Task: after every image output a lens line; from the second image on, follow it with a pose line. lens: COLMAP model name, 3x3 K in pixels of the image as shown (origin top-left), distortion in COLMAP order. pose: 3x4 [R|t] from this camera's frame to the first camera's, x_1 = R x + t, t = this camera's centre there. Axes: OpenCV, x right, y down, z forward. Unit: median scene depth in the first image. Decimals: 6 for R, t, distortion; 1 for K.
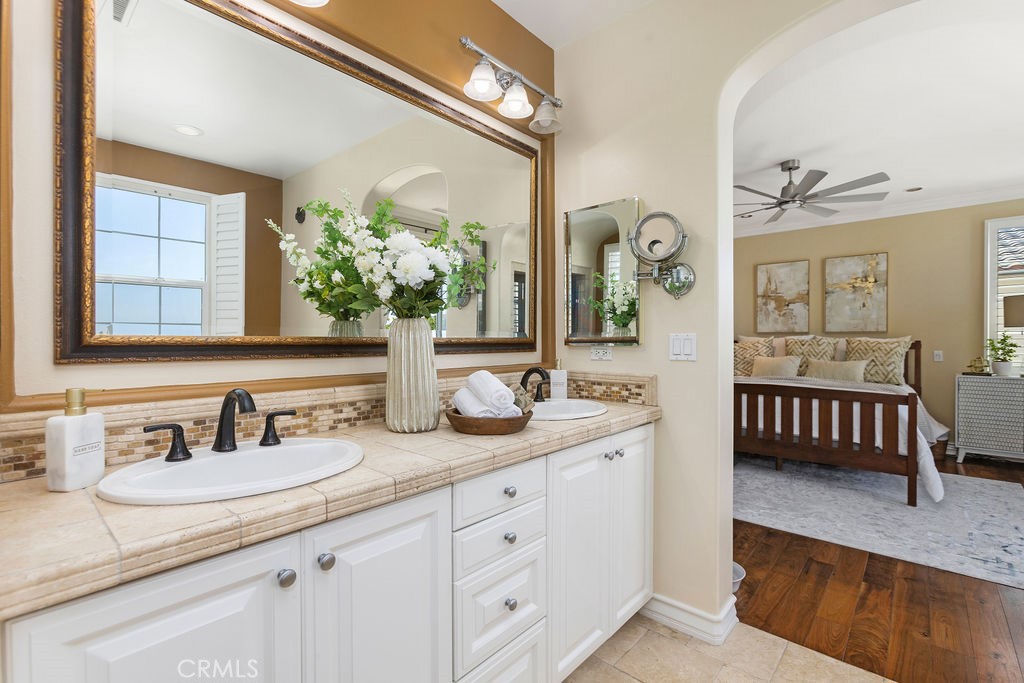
lens RADIAL K [[465.5, 0, 511.8], [0, 465.5, 339.3], [0, 0, 1]] dist [-0.007535, 0.006879]
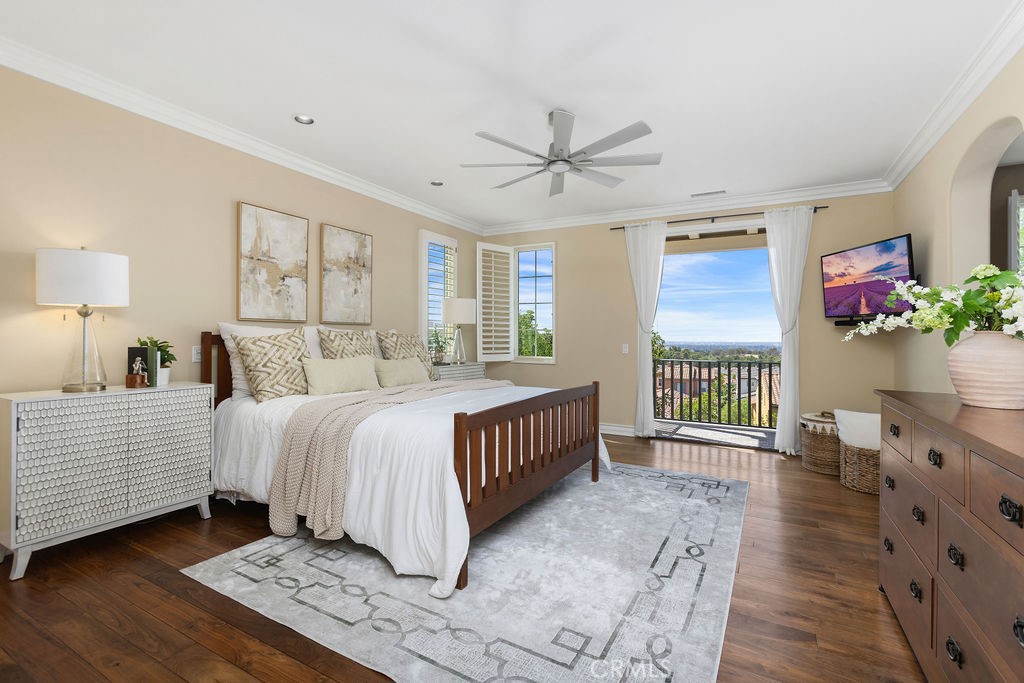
lens RADIAL K [[465.5, 0, 509.1], [0, 465.5, 335.5], [0, 0, 1]] dist [-0.007535, 0.006879]
pose [[-0.212025, -0.000896, 0.977264, -0.121908], [-0.012933, 0.999915, -0.001889, 0.004202], [-0.977179, -0.013040, -0.212019, 0.846827]]
